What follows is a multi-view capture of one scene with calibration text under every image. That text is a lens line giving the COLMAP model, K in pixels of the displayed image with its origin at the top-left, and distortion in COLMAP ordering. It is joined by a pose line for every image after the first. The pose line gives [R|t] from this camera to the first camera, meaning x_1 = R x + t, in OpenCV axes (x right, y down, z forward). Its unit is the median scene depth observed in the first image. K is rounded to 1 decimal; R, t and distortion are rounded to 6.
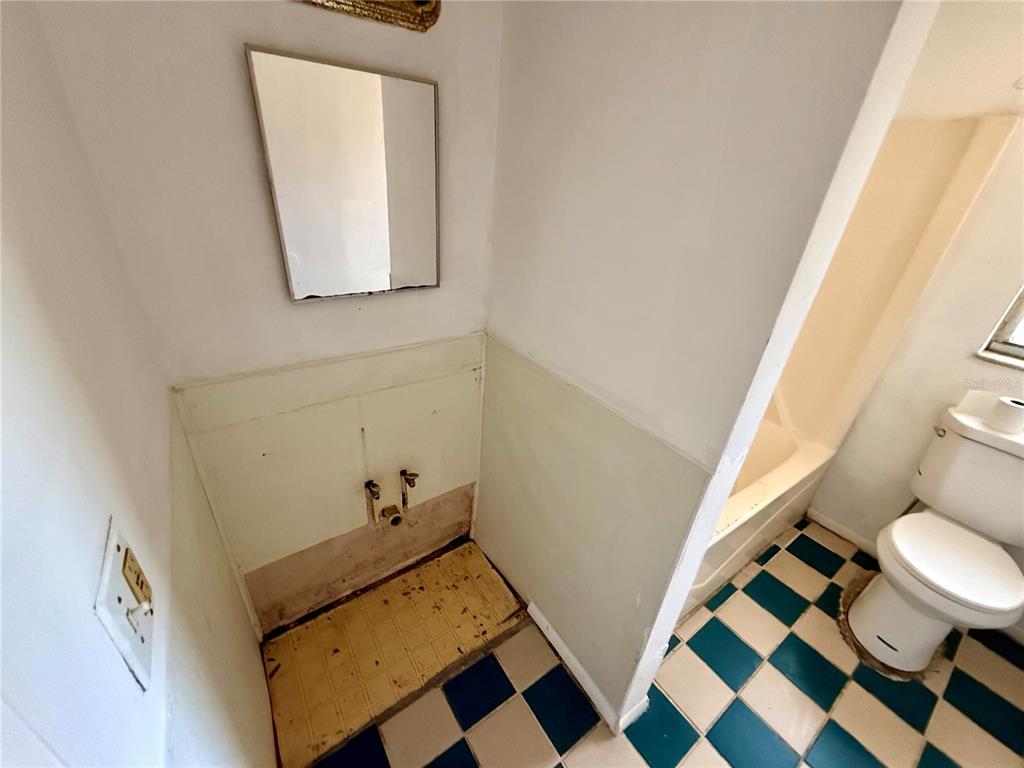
lens RADIAL K [[408.7, 0, 508.6], [0, 408.7, 382.8], [0, 0, 1]] dist [0.000475, -0.000061]
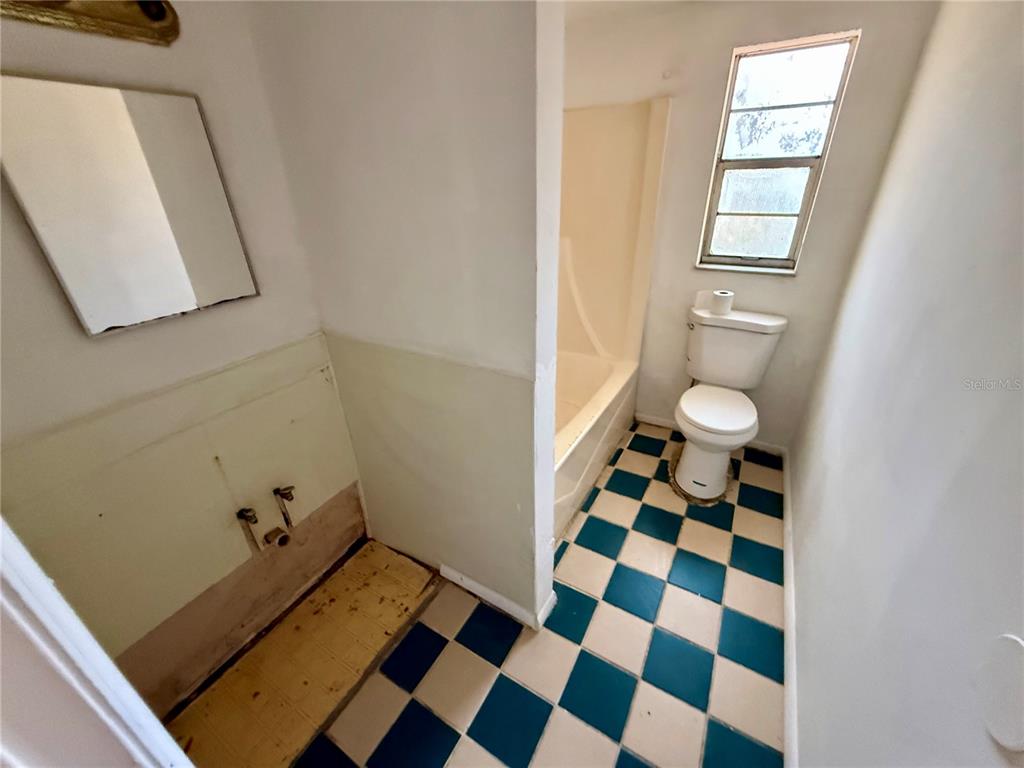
lens RADIAL K [[409.7, 0, 509.2], [0, 409.7, 382.4], [0, 0, 1]] dist [-0.000530, 0.000177]
pose [[0.906270, -0.275292, 0.320762, 0.002946], [0.277612, 0.959883, 0.039456, 0.080782], [-0.318756, 0.053290, 0.946338, -0.110188]]
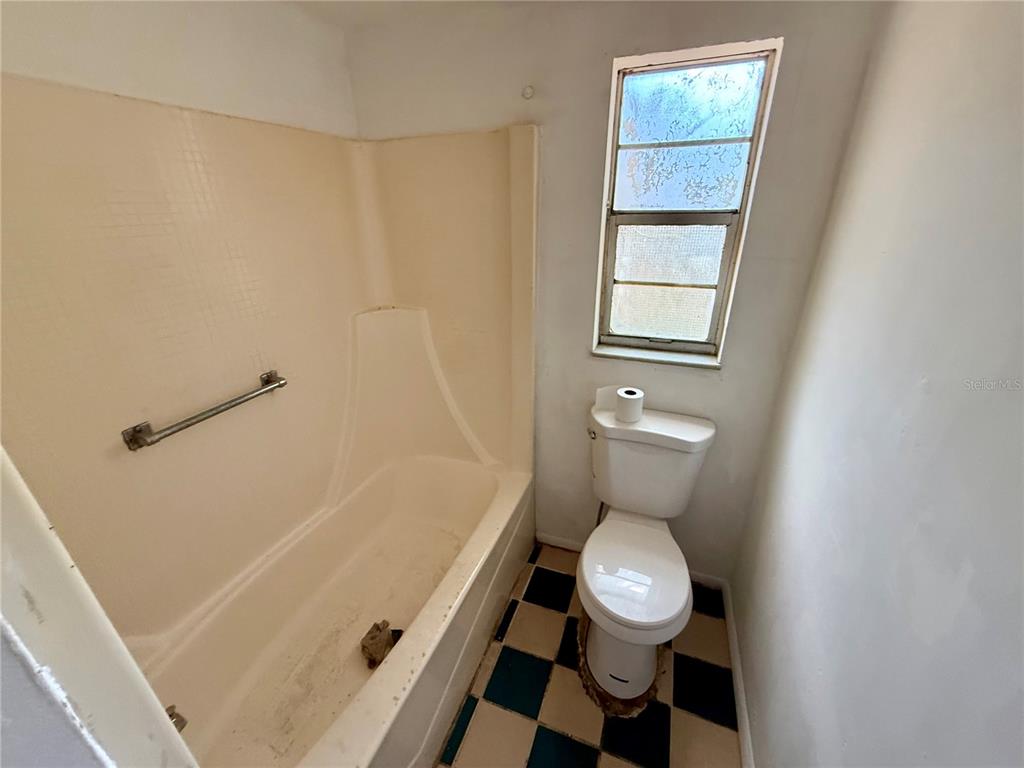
lens RADIAL K [[408.7, 0, 508.6], [0, 408.7, 382.8], [0, 0, 1]] dist [0.000475, -0.000061]
pose [[0.827551, -0.302231, 0.473092, 0.481718], [0.328063, 0.944200, 0.029335, -0.100378], [-0.455560, 0.130928, 0.880524, 0.212836]]
